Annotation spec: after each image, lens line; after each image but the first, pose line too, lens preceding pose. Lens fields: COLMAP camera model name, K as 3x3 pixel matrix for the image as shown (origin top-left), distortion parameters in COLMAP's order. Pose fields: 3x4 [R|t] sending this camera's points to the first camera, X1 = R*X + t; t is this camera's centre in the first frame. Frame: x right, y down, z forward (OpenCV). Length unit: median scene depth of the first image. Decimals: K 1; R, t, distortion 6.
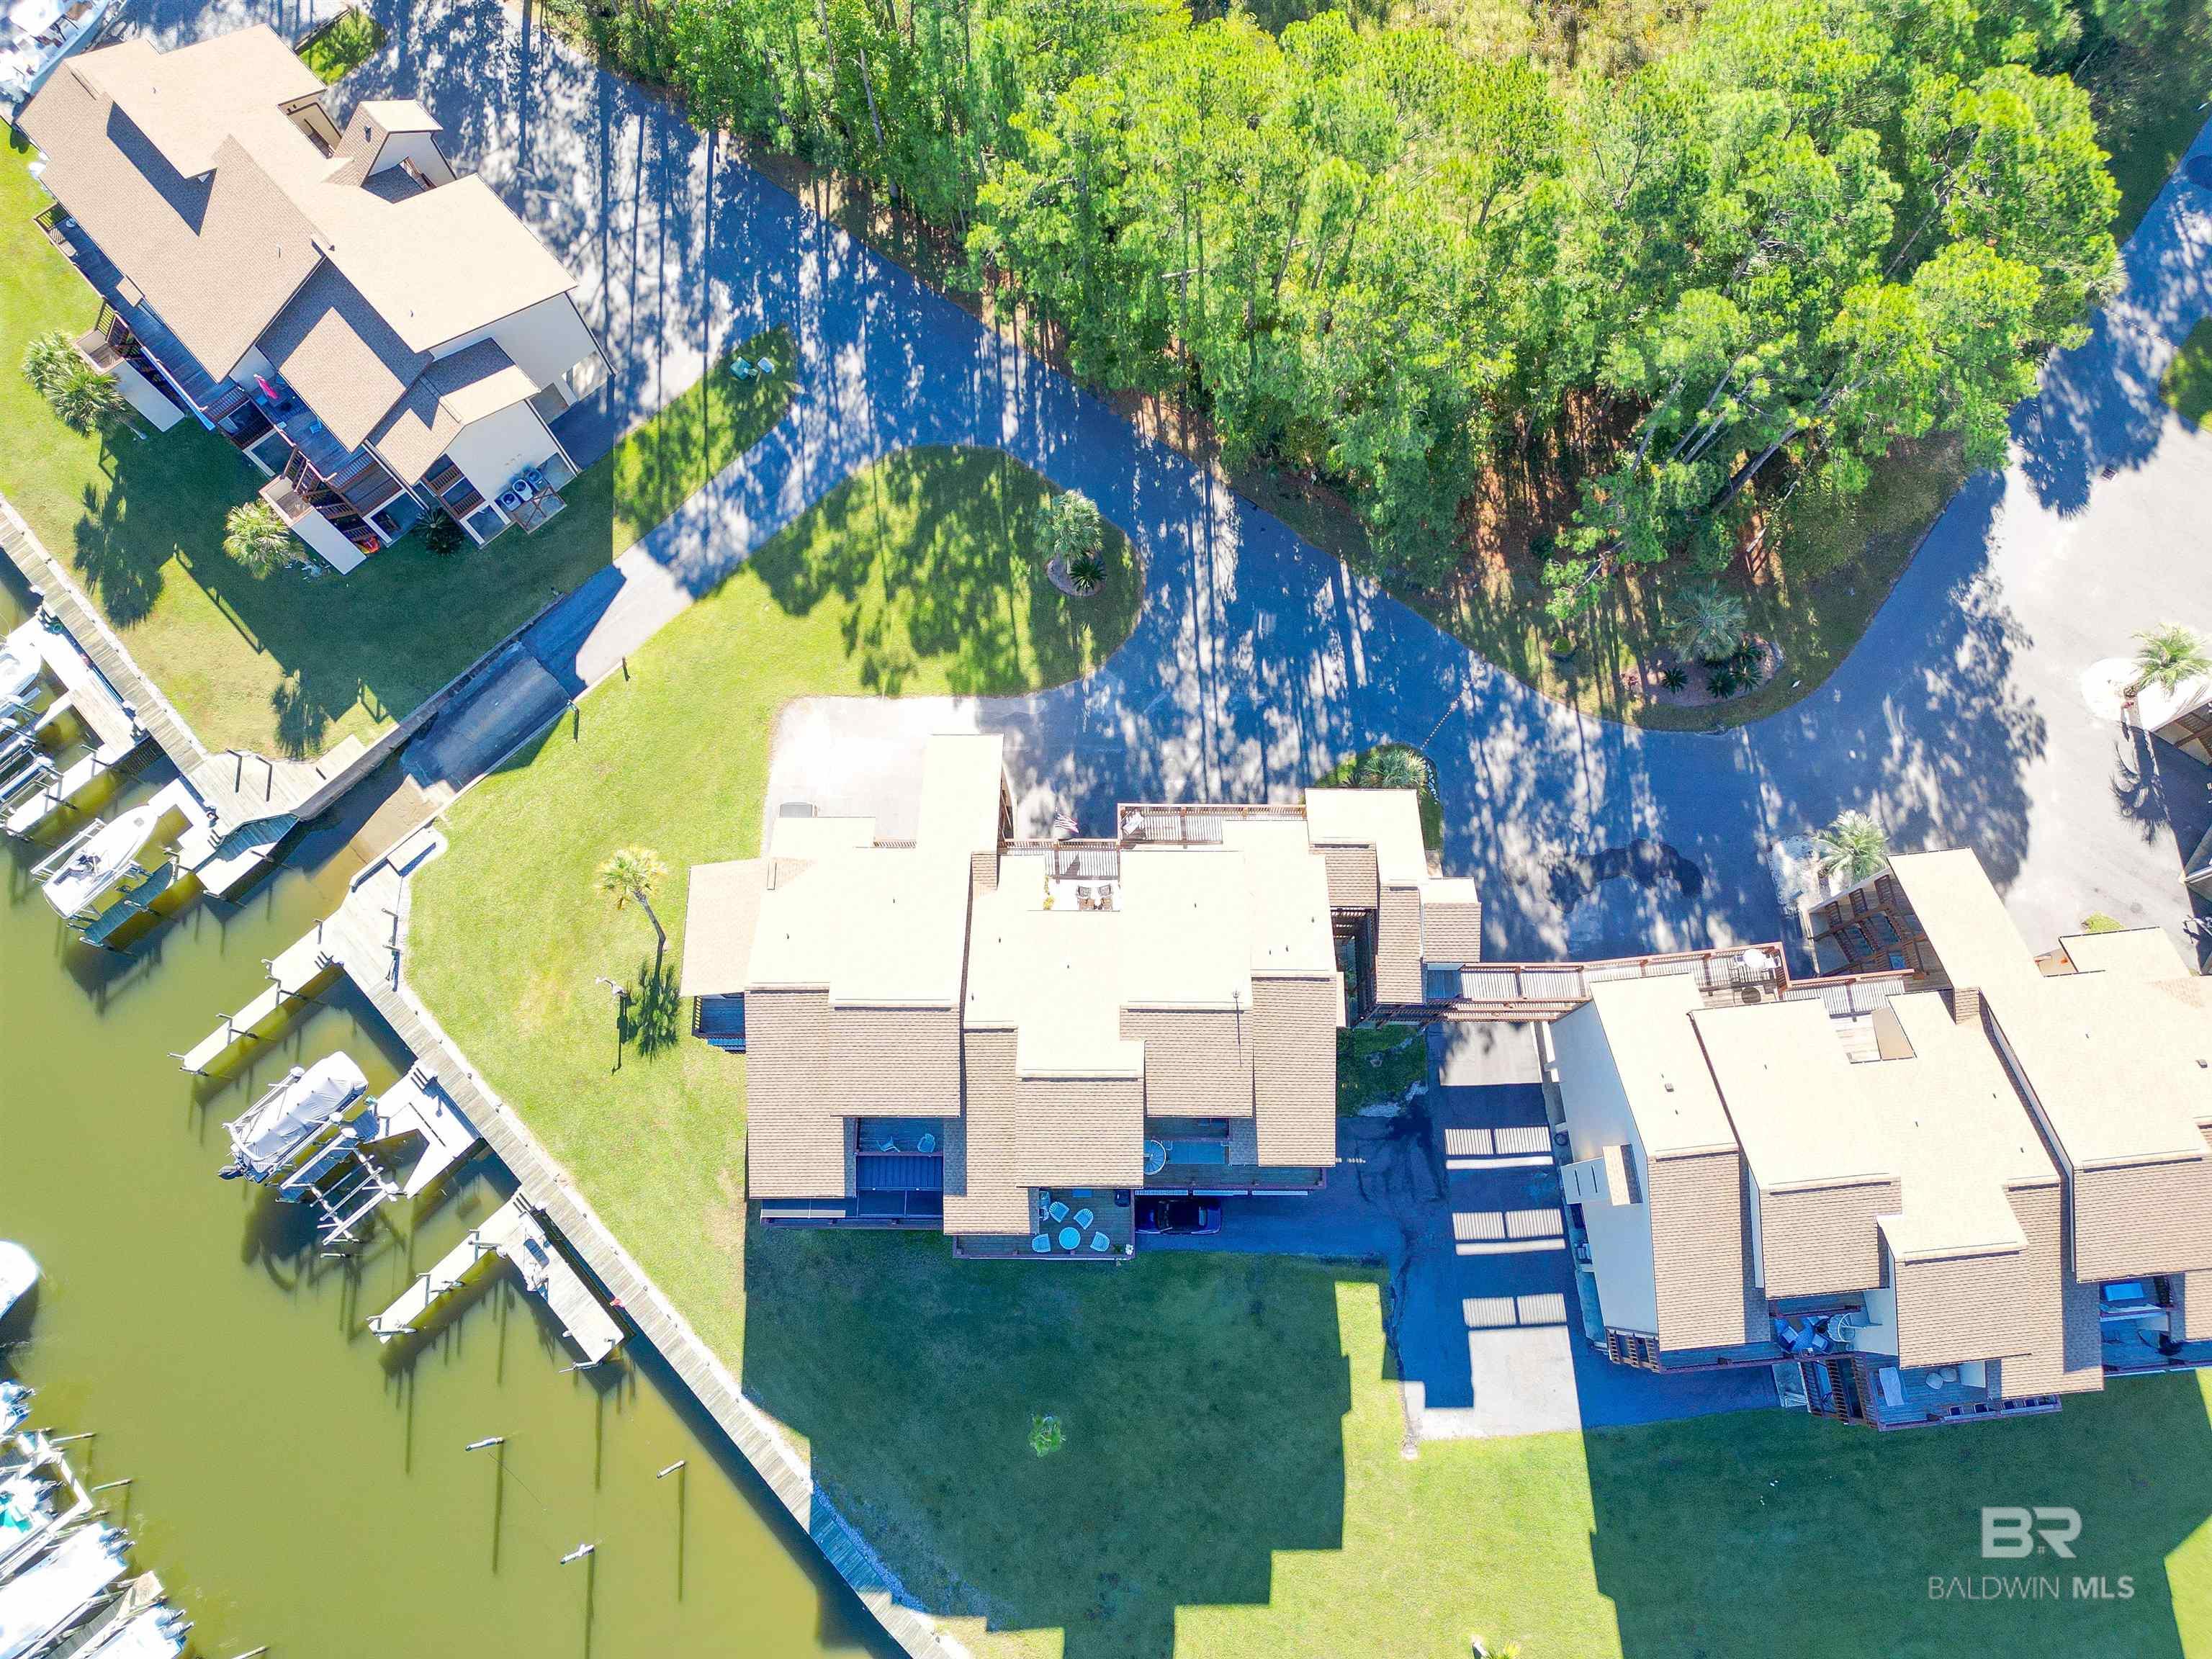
lens RADIAL K [[1530.6, 0, 1106.0], [0, 1530.6, 829.5], [0, 0, 1]] dist [0.096896, -0.097455]
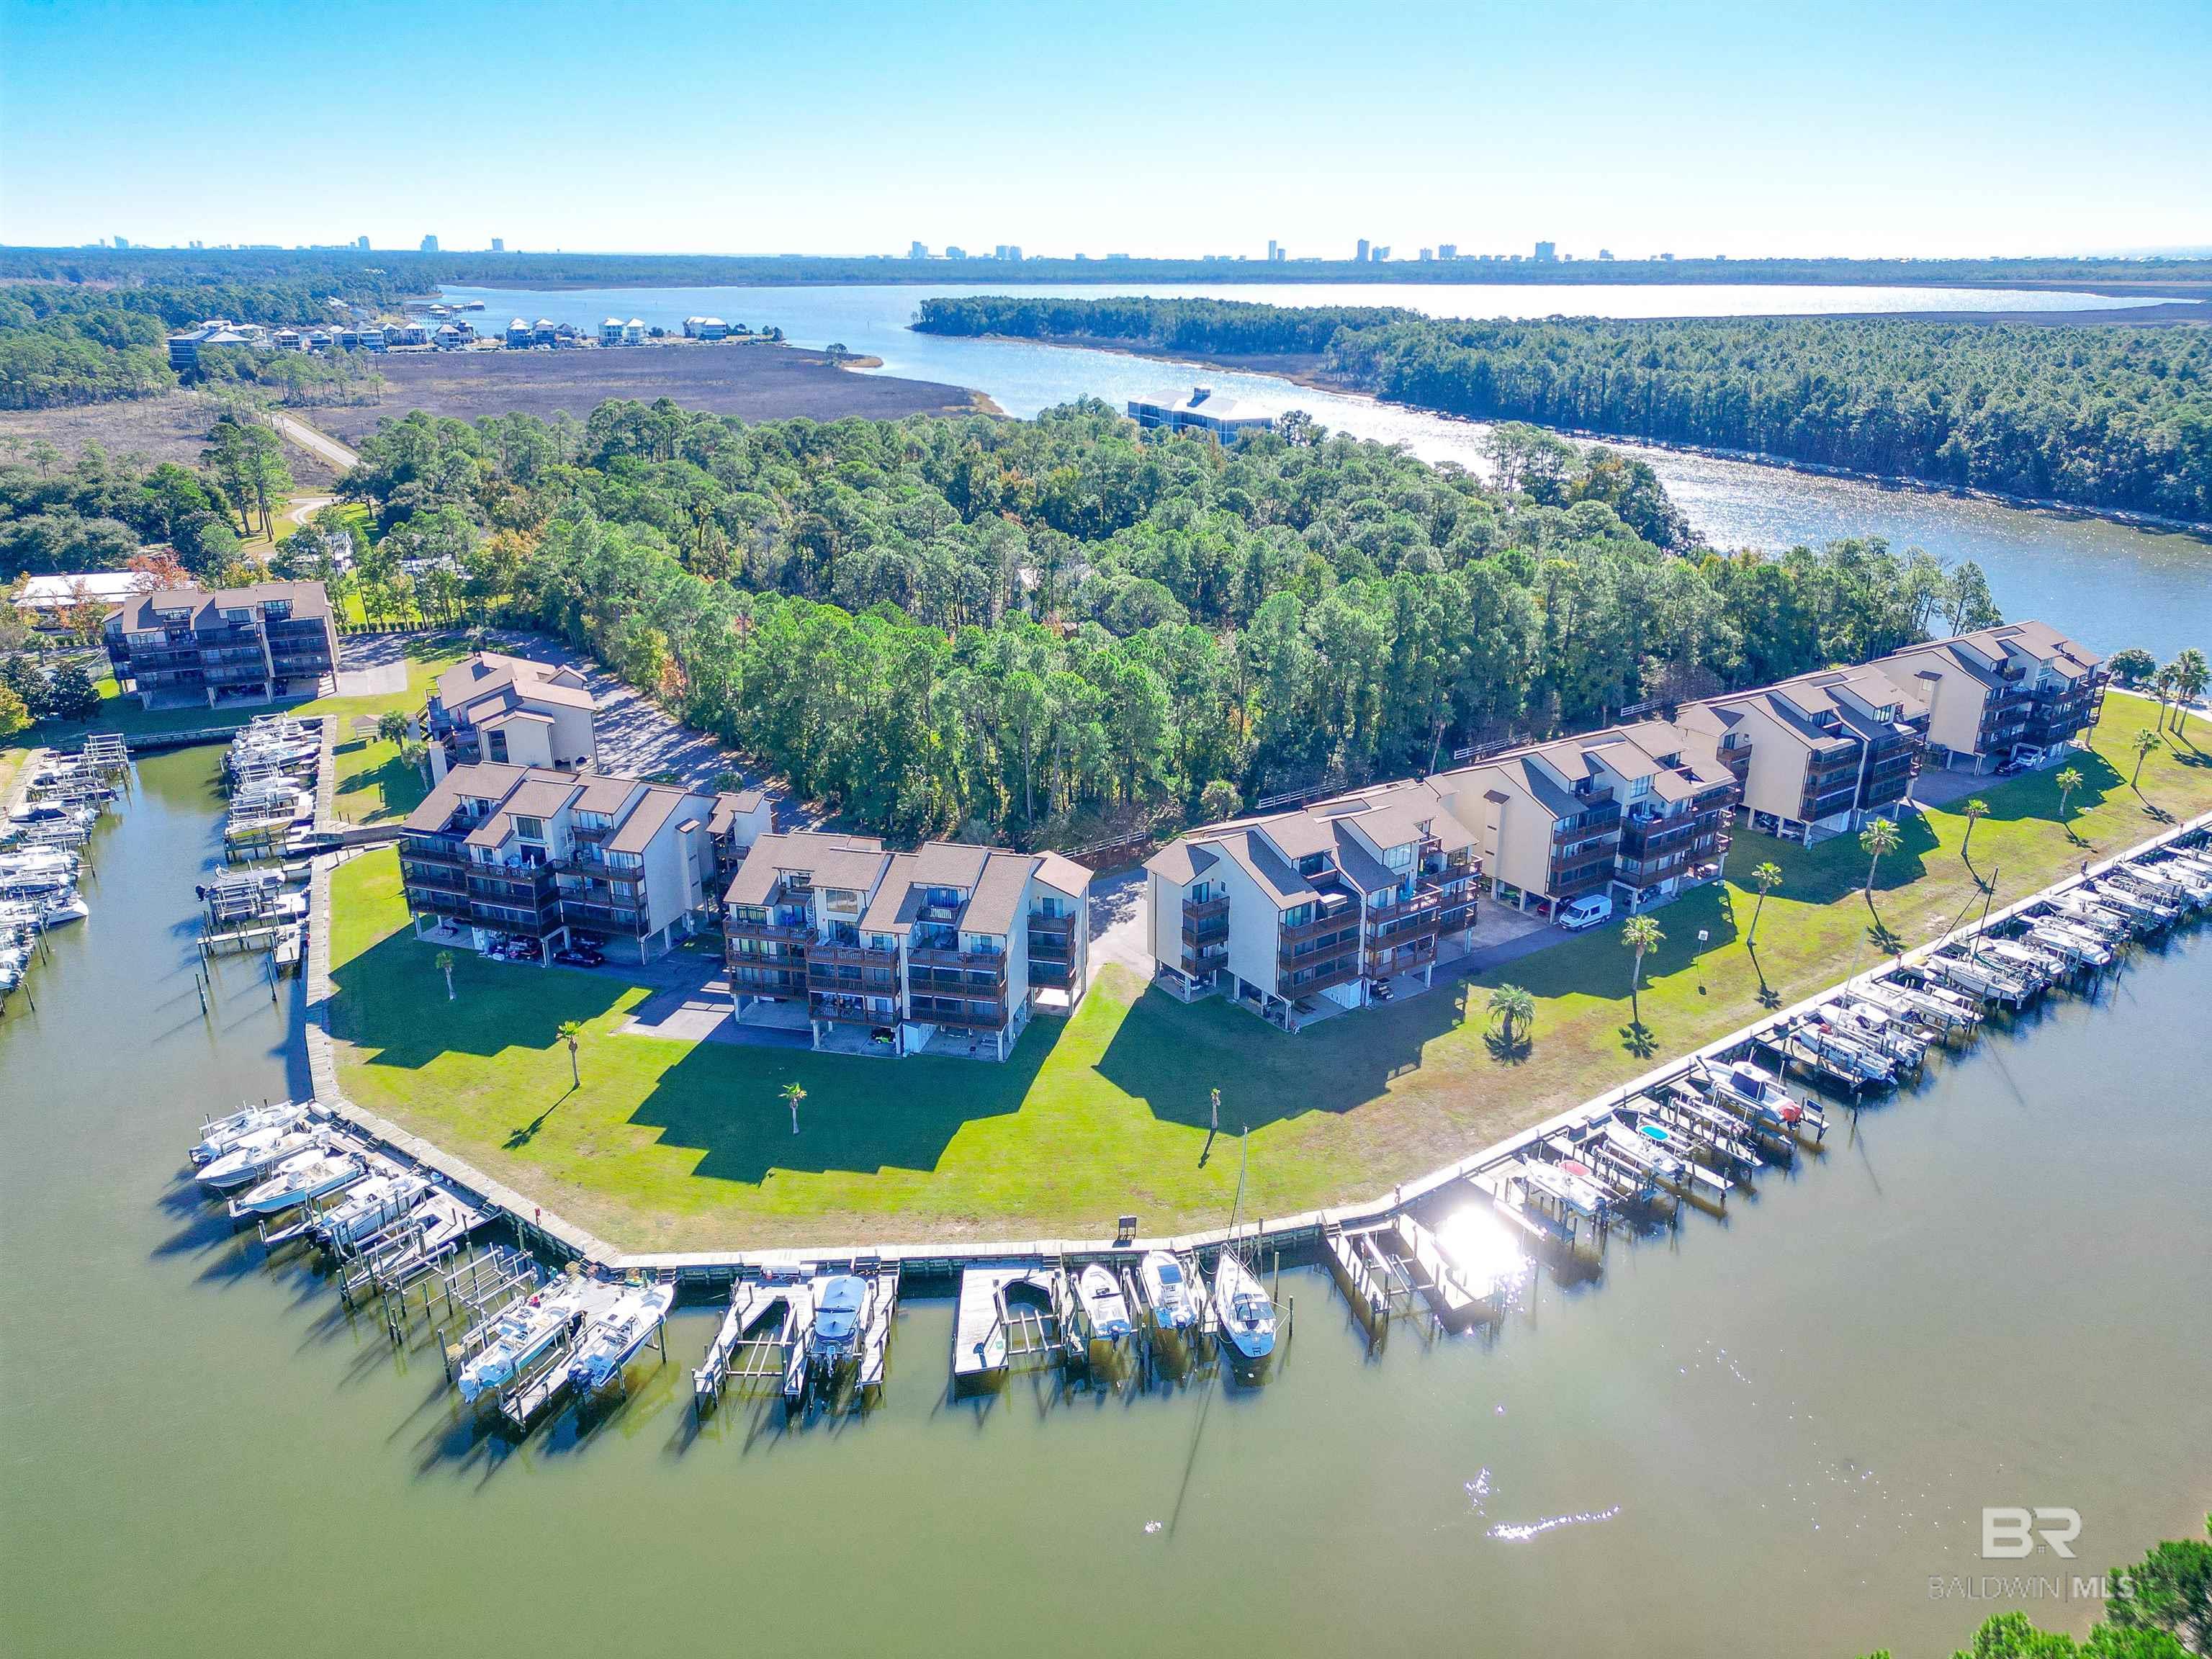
lens RADIAL K [[1531.1, 0, 1106.0], [0, 1531.1, 829.5], [0, 0, 1]] dist [0.070187, -0.056092]
pose [[0.948227, 0.126395, -0.291359, 1.081397], [-0.309284, 0.575978, -0.756698, 1.266135], [0.072173, 0.807634, 0.585250, -0.167579]]
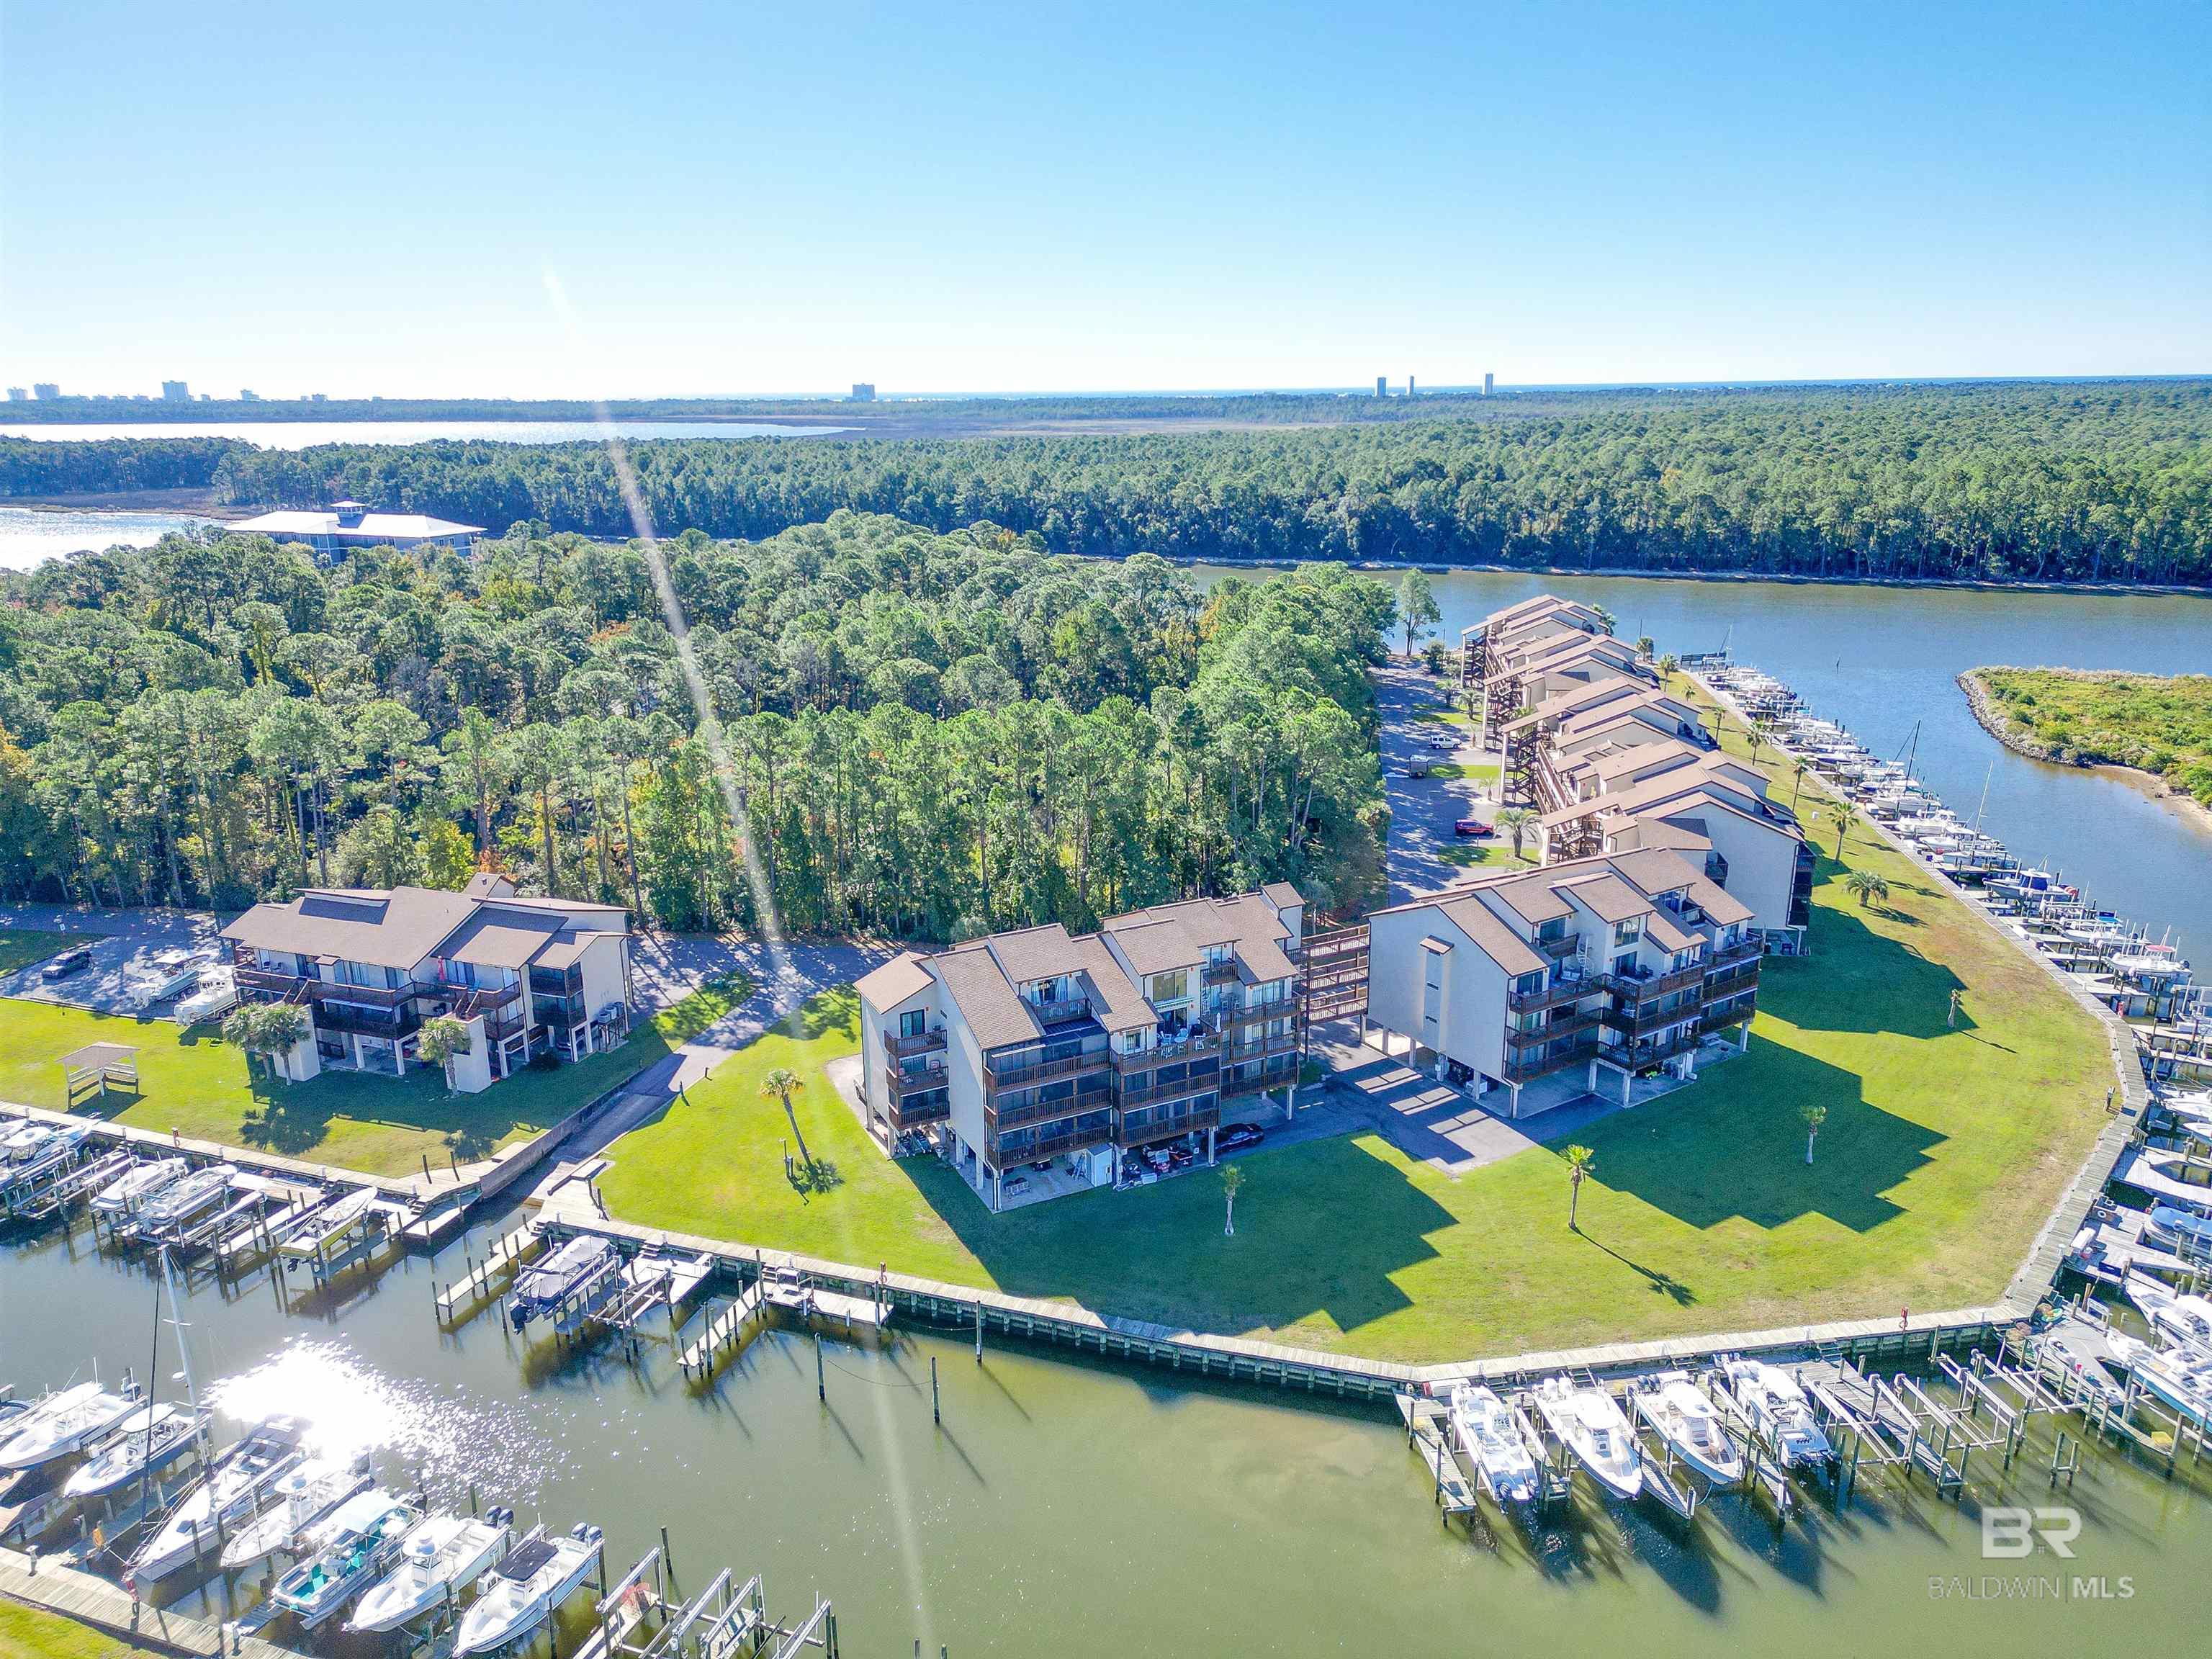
lens RADIAL K [[1530.6, 0, 1106.0], [0, 1530.6, 829.5], [0, 0, 1]] dist [0.096896, -0.097455]
pose [[0.888932, -0.118785, 0.442368, -0.597728], [0.439279, 0.494655, -0.749900, 1.026088], [-0.129743, 0.860934, 0.491894, 0.061684]]
